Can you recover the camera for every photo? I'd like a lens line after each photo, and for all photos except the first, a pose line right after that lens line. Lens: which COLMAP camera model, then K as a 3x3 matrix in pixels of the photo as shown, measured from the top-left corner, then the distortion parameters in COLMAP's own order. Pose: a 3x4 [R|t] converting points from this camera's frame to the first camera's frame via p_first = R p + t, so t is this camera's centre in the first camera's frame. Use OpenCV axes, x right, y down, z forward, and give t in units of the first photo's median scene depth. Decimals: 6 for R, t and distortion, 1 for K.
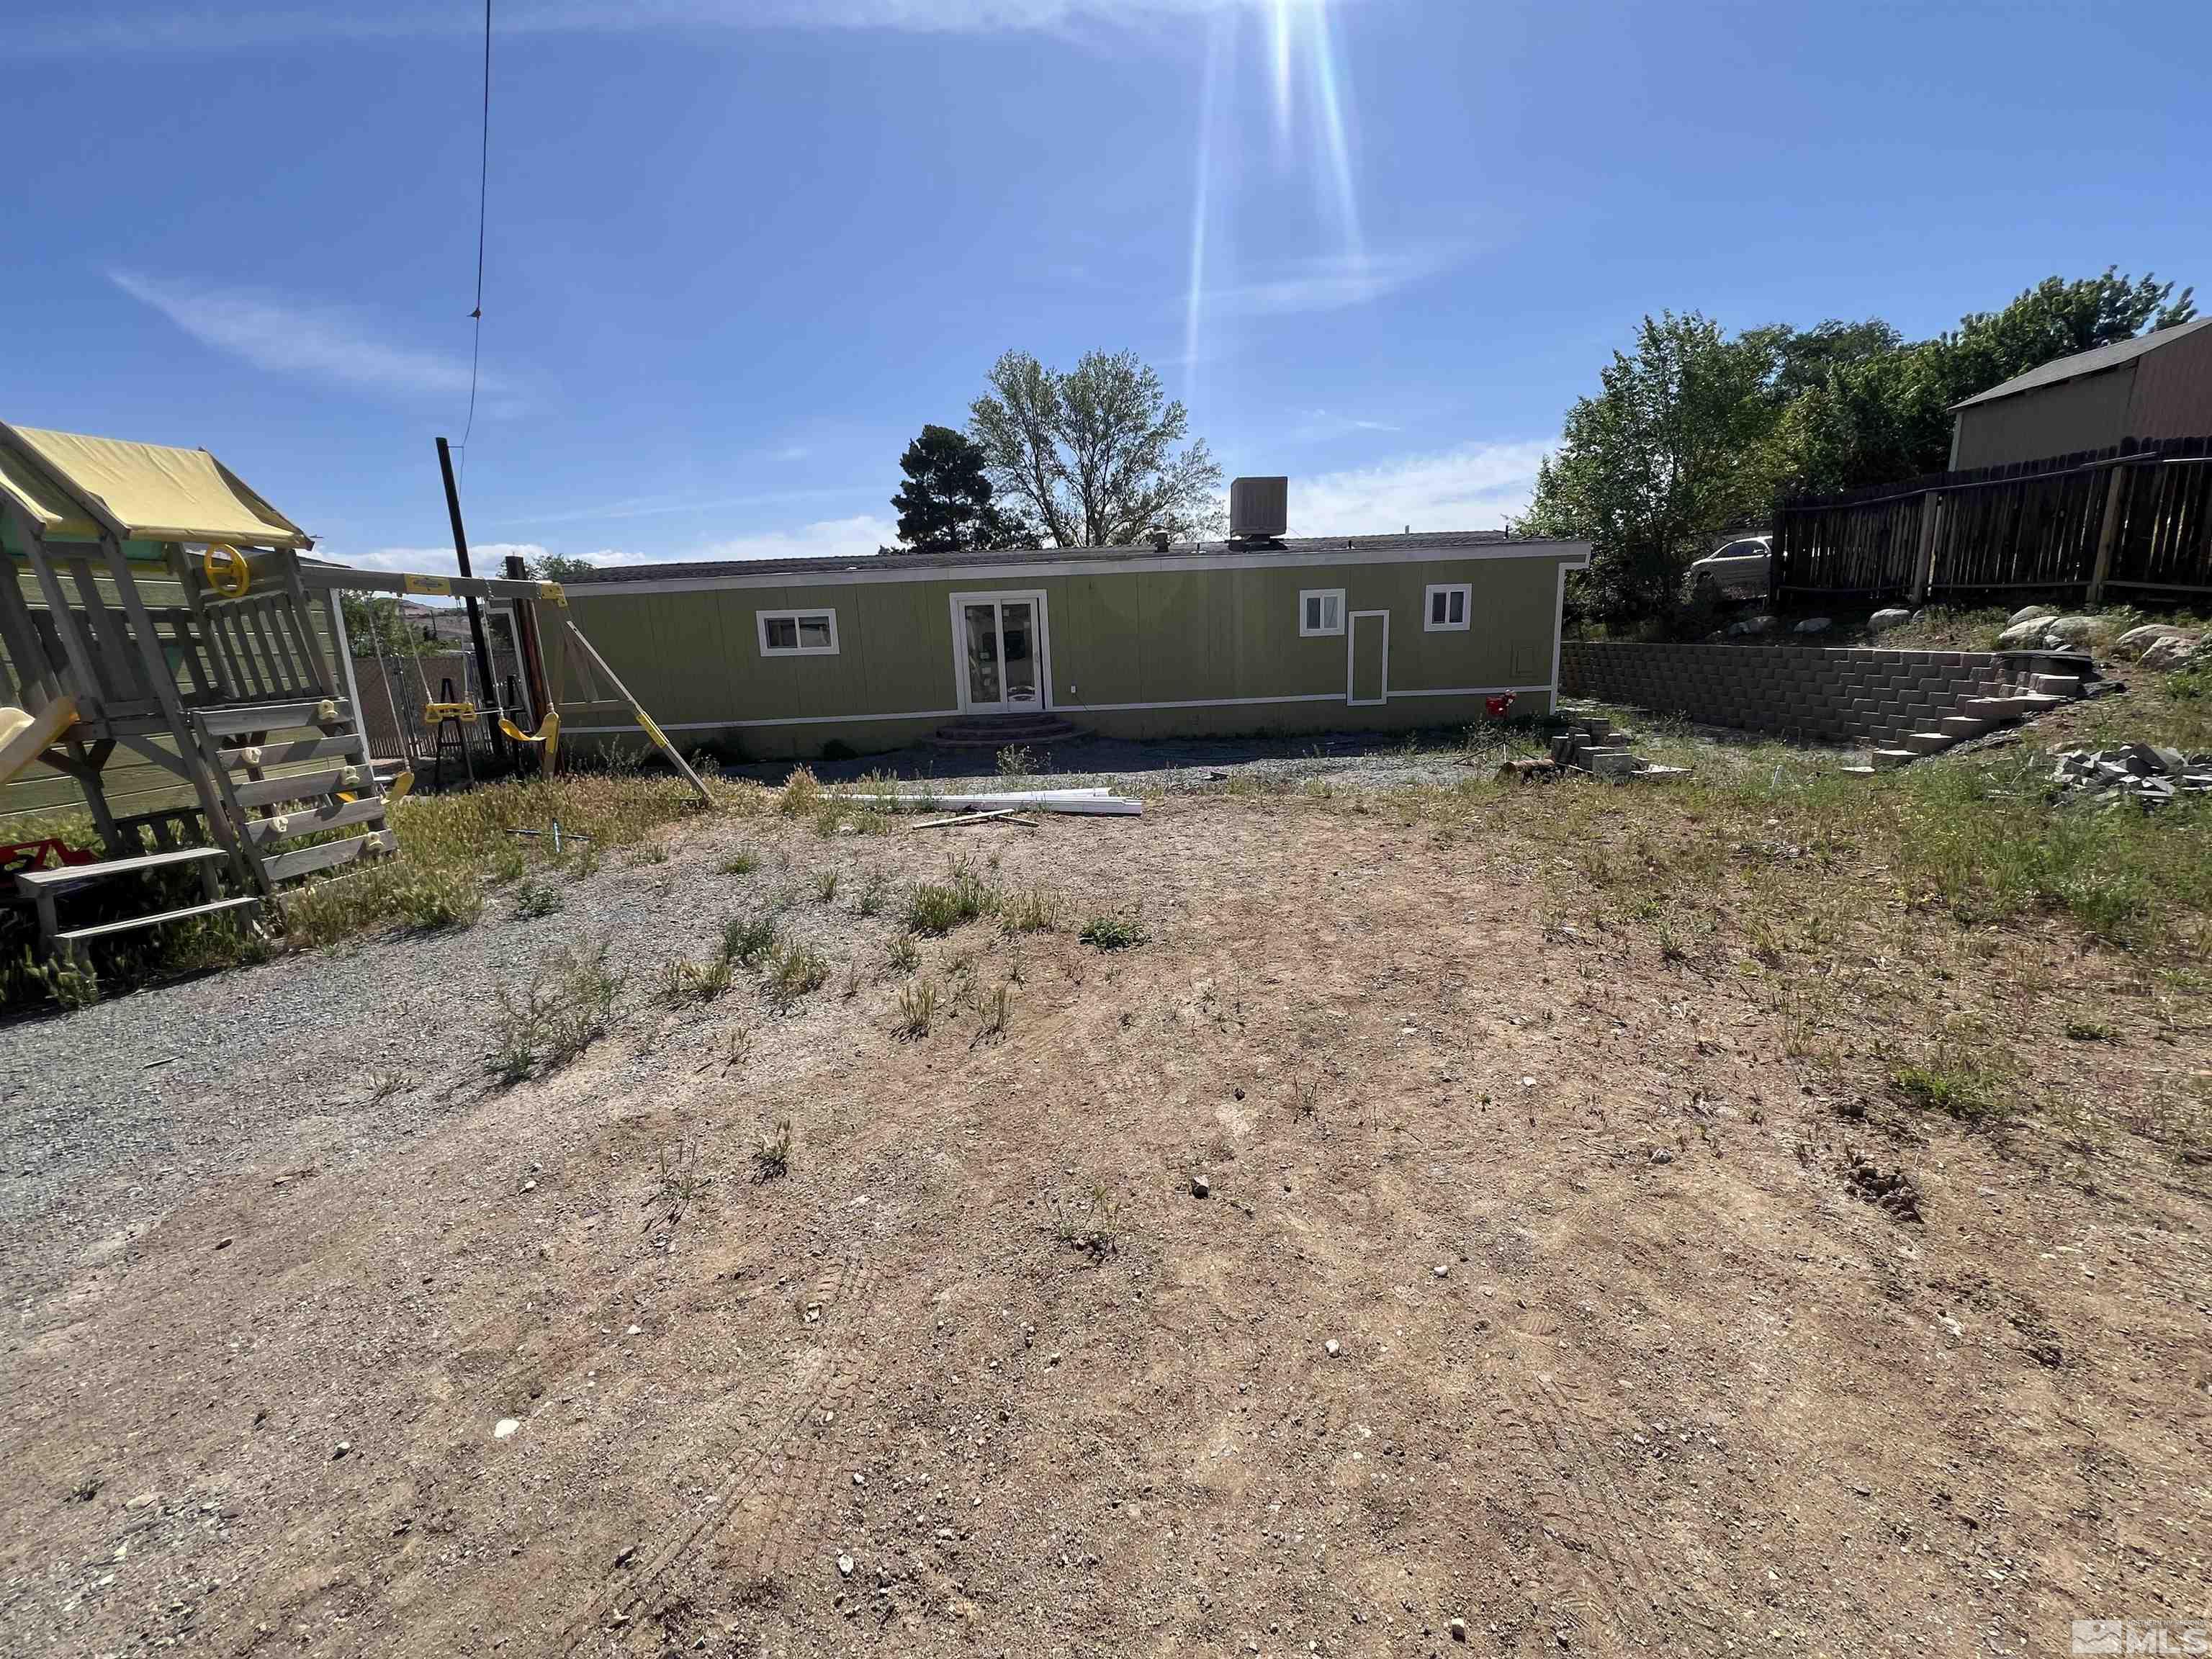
lens RADIAL K [[883.6, 0, 1108.7], [0, 883.6, 822.5], [0, 0, 1]] dist [-0.003687, 0.000629]
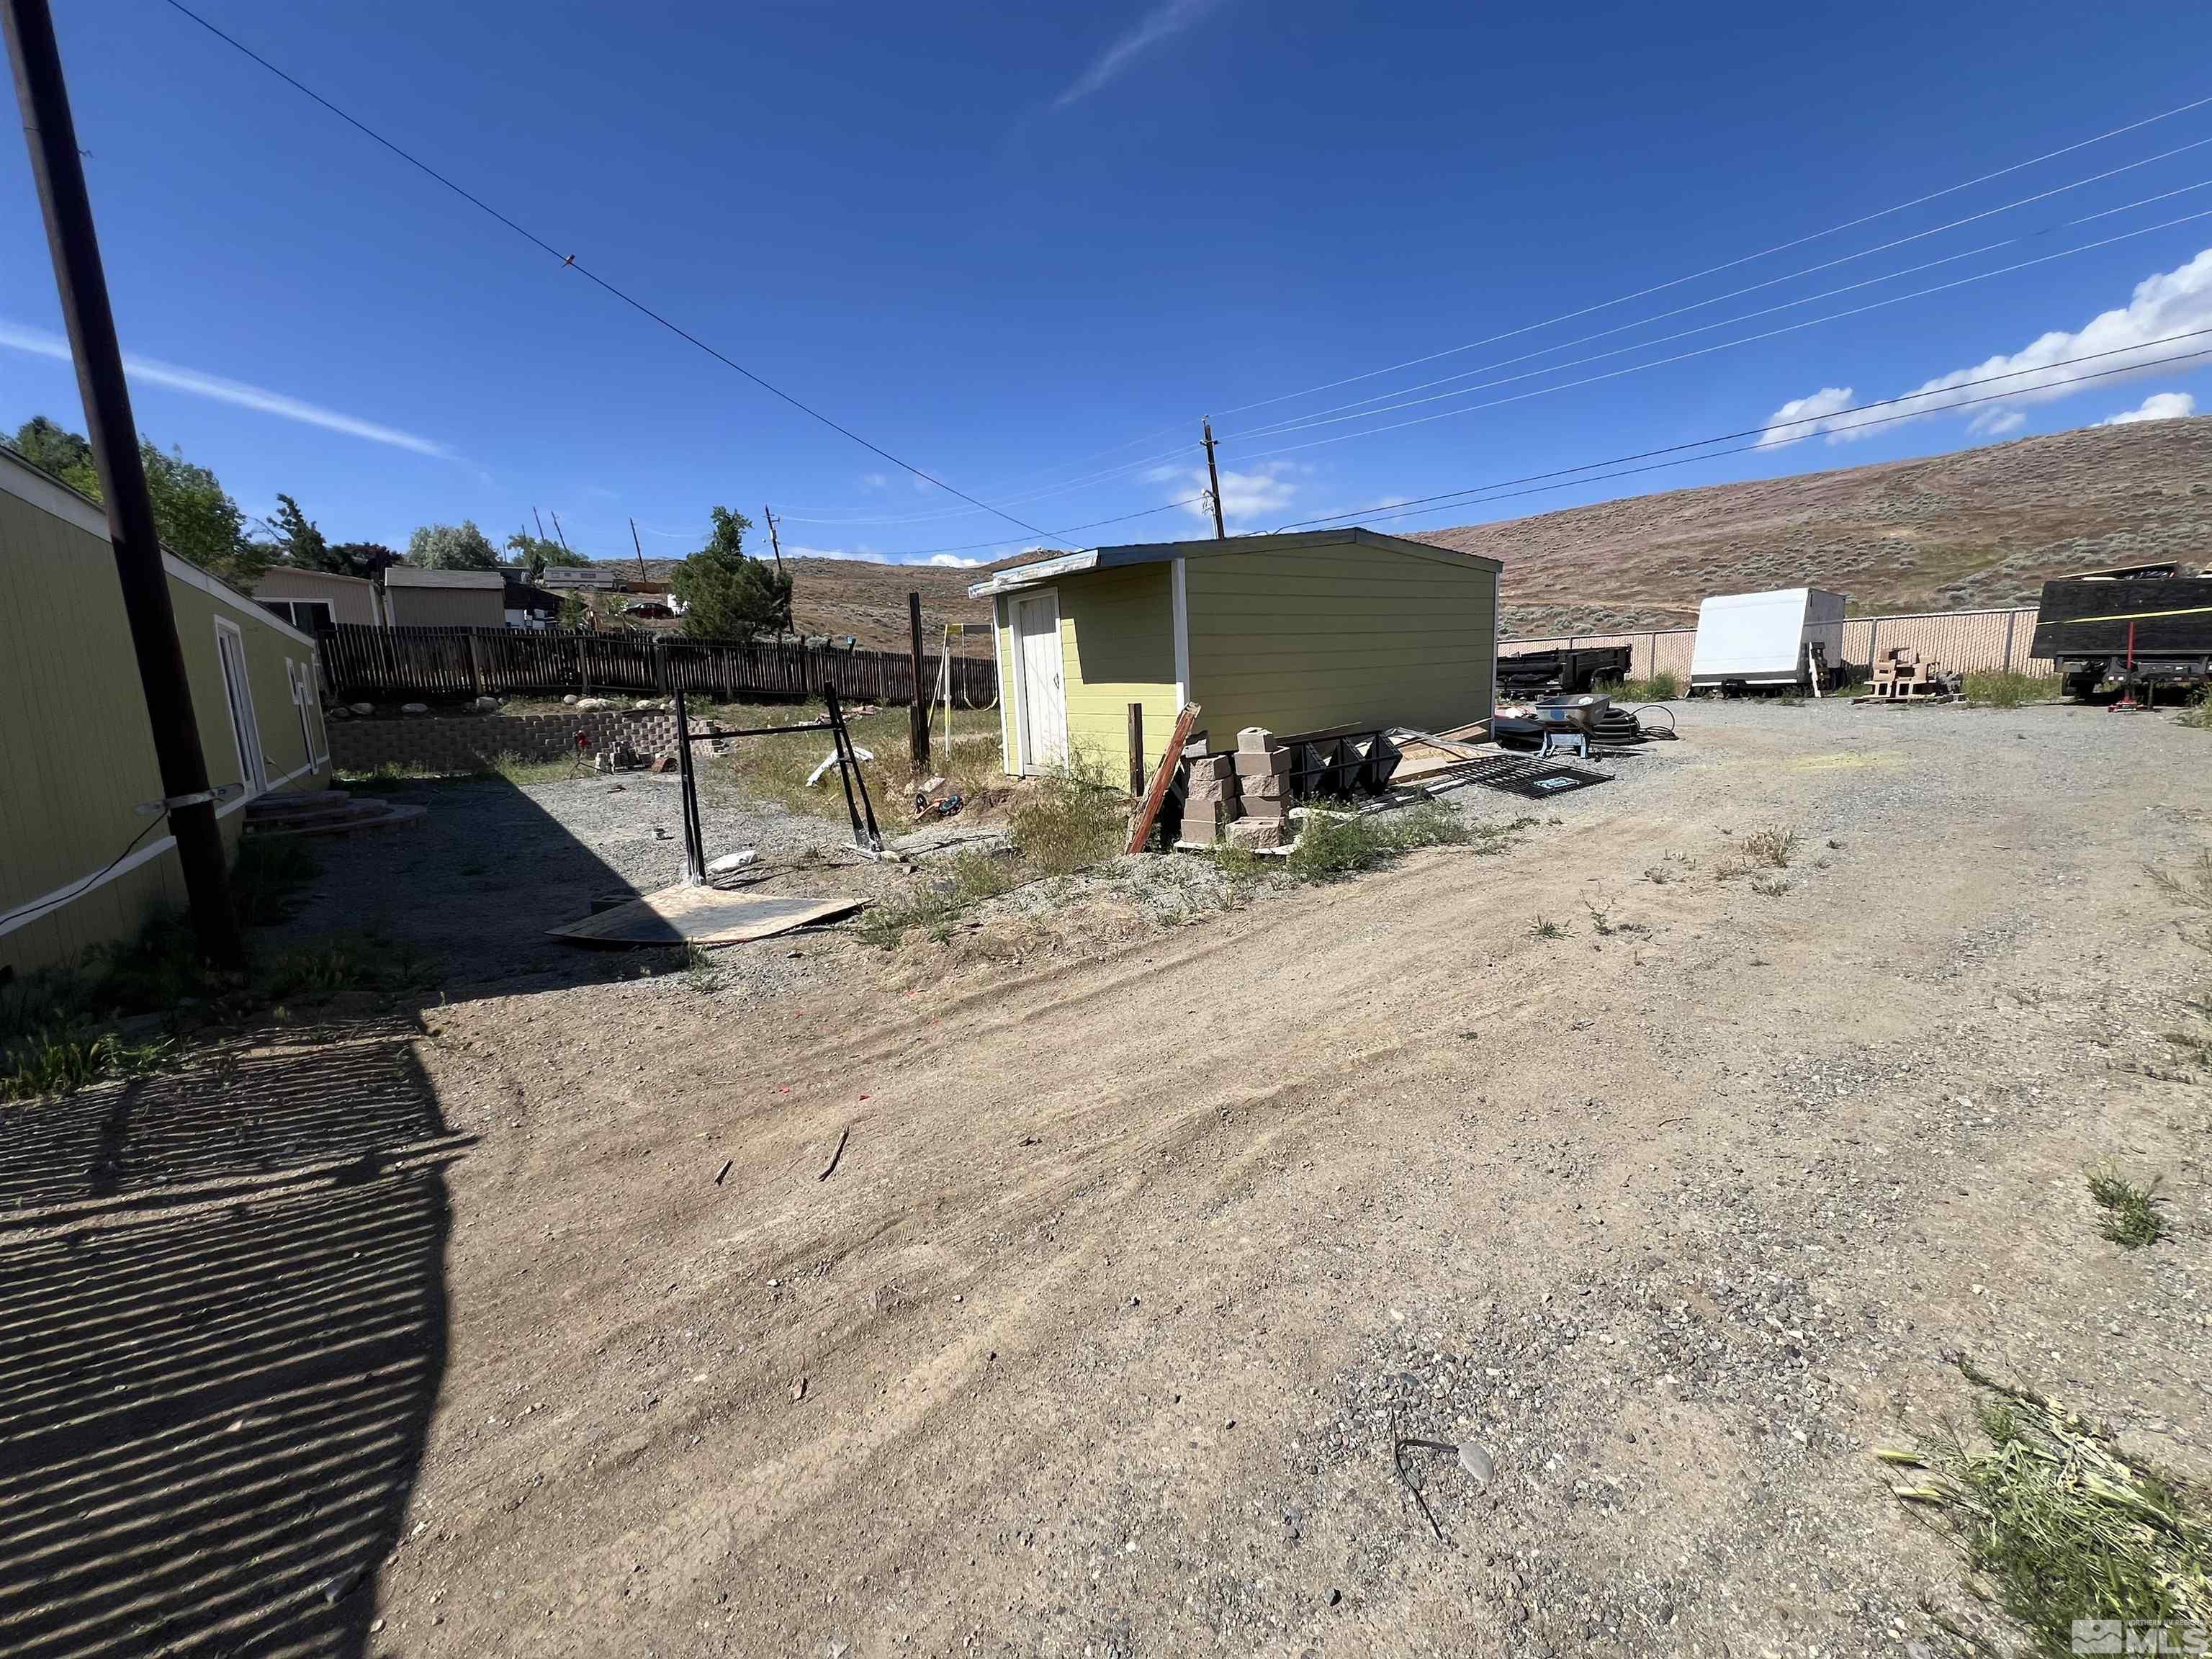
lens RADIAL K [[883.6, 0, 1103.9], [0, 883.6, 830.3], [0, 0, 1]] dist [-0.003687, 0.000629]
pose [[-0.608685, -0.068329, 0.790465, -0.836876], [0.225862, 0.940141, 0.255188, -0.099683], [-0.760585, 0.333865, -0.556816, 0.703543]]
